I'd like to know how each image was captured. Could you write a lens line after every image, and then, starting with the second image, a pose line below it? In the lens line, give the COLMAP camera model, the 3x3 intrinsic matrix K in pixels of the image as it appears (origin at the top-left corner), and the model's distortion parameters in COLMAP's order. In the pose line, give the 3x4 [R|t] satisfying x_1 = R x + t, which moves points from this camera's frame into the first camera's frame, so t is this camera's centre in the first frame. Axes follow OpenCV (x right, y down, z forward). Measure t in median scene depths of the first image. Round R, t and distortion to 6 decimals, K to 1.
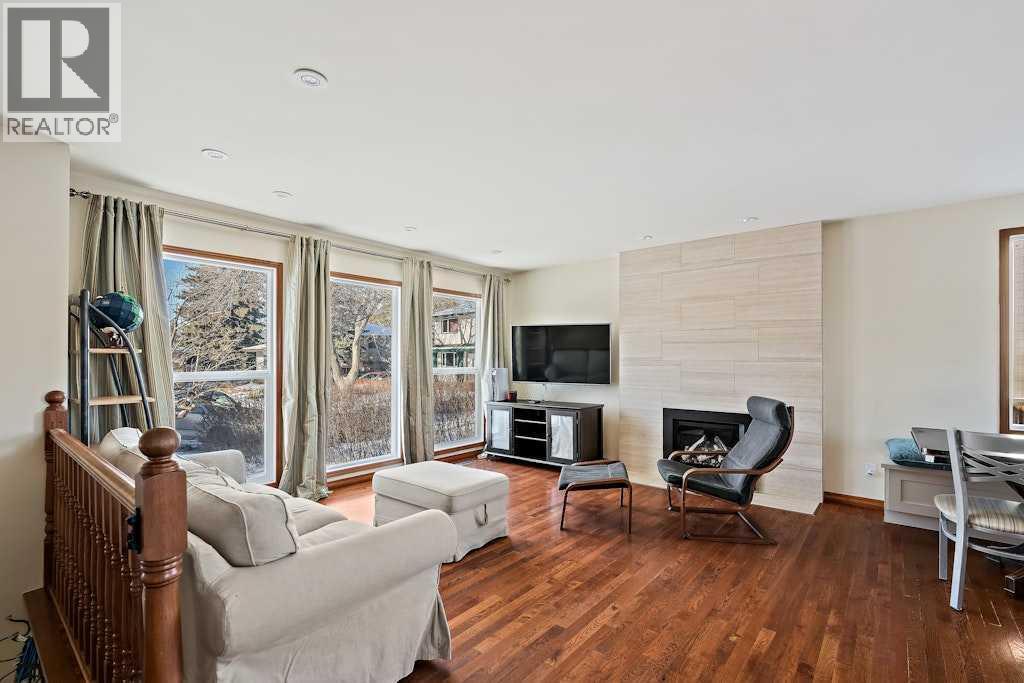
lens RADIAL K [[460.7, 0, 508.8], [0, 460.7, 351.6], [0, 0, 1]] dist [-0.009356, 0.001711]
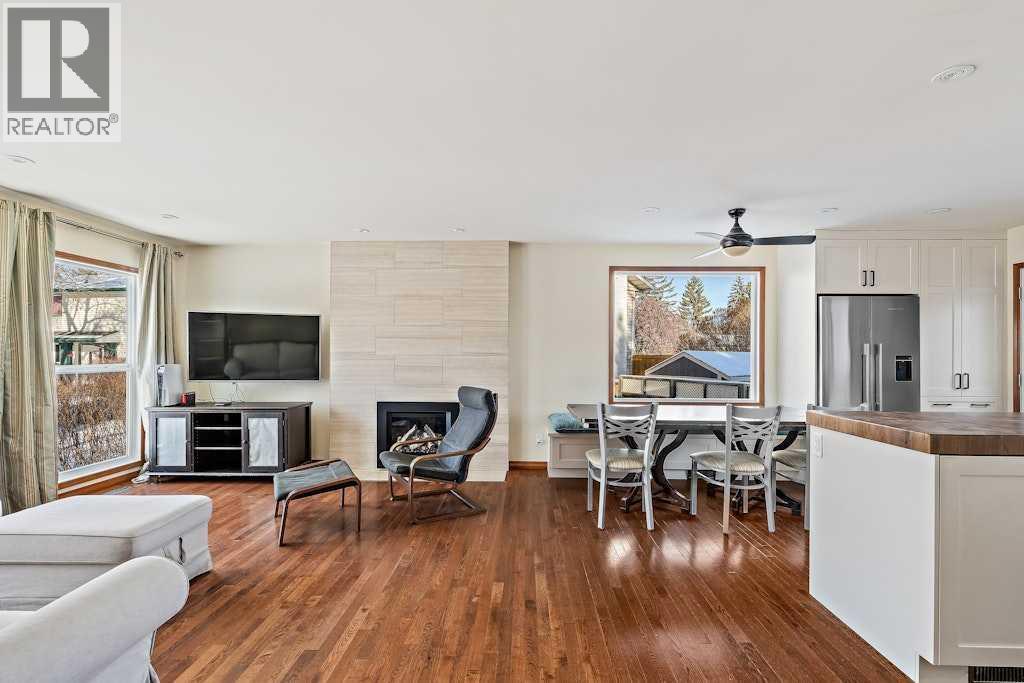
lens RADIAL K [[460.7, 0, 514.4], [0, 460.7, 348.4], [0, 0, 1]] dist [-0.009356, 0.001711]
pose [[0.779515, 0.008821, 0.626321, -0.082769], [-0.012700, 0.999918, 0.001725, -0.000440], [-0.626254, -0.009299, 0.779563, 0.029877]]
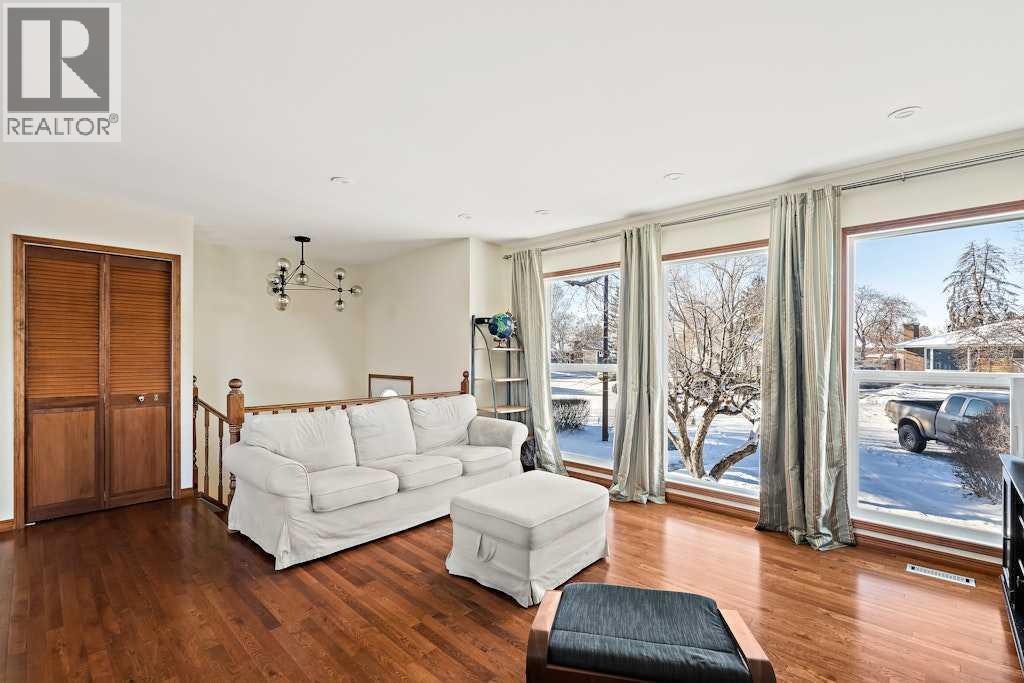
lens RADIAL K [[460.7, 0, 516.9], [0, 460.7, 348.8], [0, 0, 1]] dist [-0.009356, 0.001711]
pose [[-0.057897, -0.008507, -0.998286, 0.609006], [0.016780, 0.999814, -0.009493, 0.012028], [0.998182, -0.017301, -0.057744, 0.903131]]
